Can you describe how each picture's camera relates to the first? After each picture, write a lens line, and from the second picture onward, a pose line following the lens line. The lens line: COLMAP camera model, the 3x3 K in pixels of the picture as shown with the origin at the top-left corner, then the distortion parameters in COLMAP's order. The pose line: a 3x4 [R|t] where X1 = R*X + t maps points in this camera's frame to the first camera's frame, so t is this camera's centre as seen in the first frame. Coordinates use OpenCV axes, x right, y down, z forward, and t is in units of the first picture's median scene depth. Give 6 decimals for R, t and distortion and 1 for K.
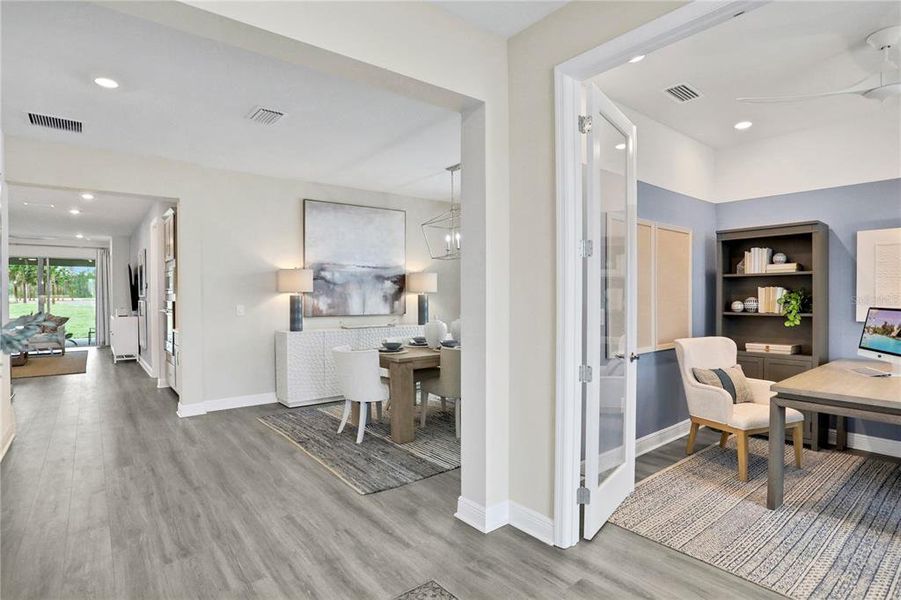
lens RADIAL K [[447.0, 0, 470.3], [0, 447.0, 301.1], [0, 0, 1]] dist [-0.000171, -0.000056]
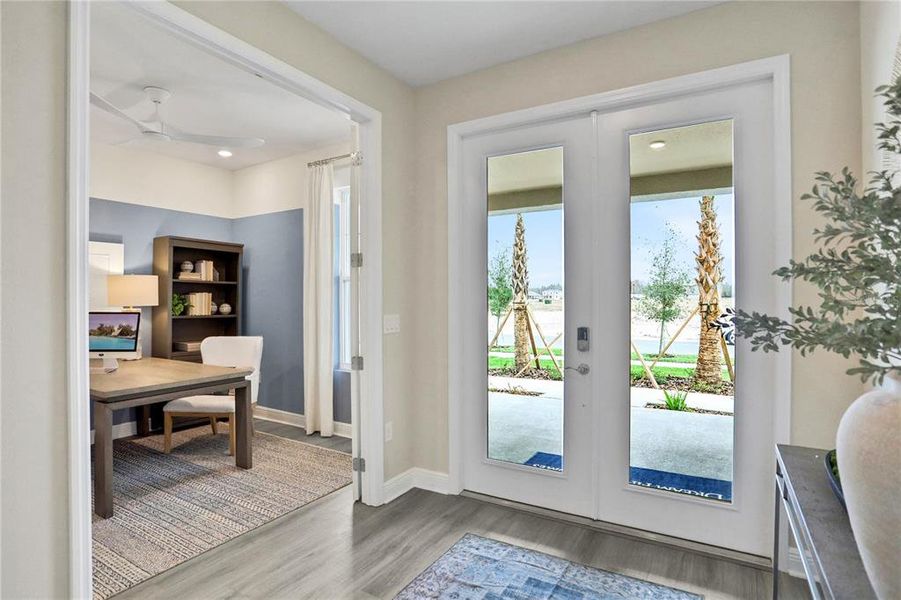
lens RADIAL K [[470.3, 0, 466.9], [0, 470.3, 300.6], [0, 0, 1]] dist [-0.060962, 0.034155]
pose [[-0.328976, 0.000365, 0.944338, -0.379260], [0.016236, 0.999854, 0.005270, -0.003412], [-0.944199, 0.017066, -0.328934, 0.408370]]
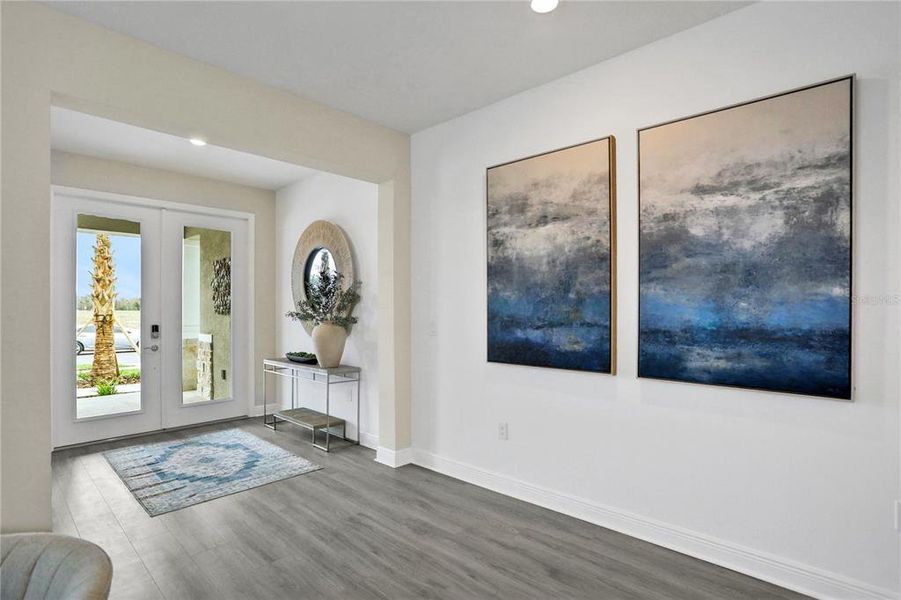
lens RADIAL K [[474.6, 0, 462.4], [0, 474.6, 307.7], [0, 0, 1]] dist [-0.075905, 0.035573]
pose [[-0.995237, 0.007779, -0.097179, -0.482180], [0.006822, 0.999925, 0.010185, -0.010620], [0.097251, 0.009473, -0.995215, 1.344164]]
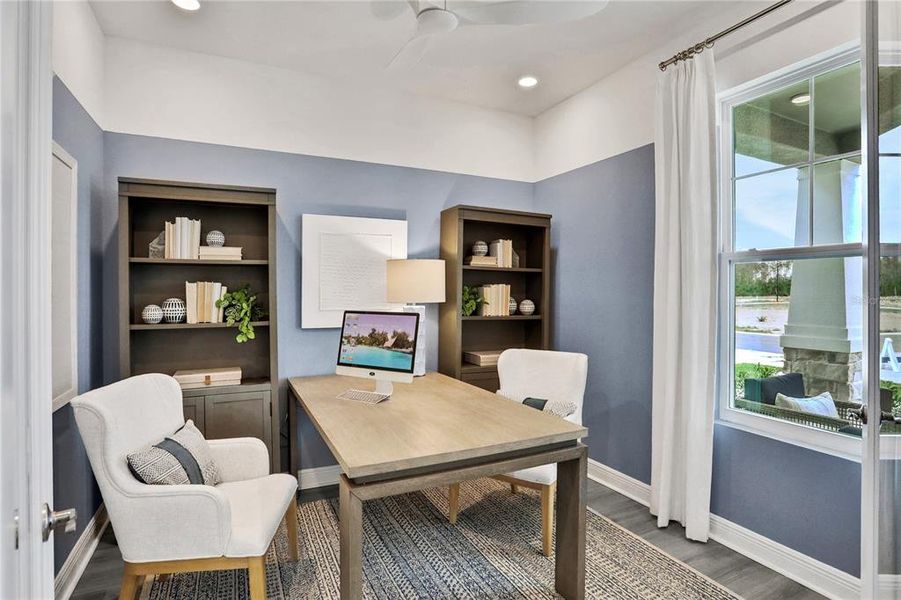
lens RADIAL K [[480.2, 0, 451.0], [0, 480.2, 299.8], [0, 0, 1]] dist [-0.073222, 0.036590]
pose [[0.257372, -0.009412, 0.966266, 0.120842], [0.011903, 0.999908, 0.006569, -0.007054], [-0.966239, 0.009811, 0.257461, 0.523608]]
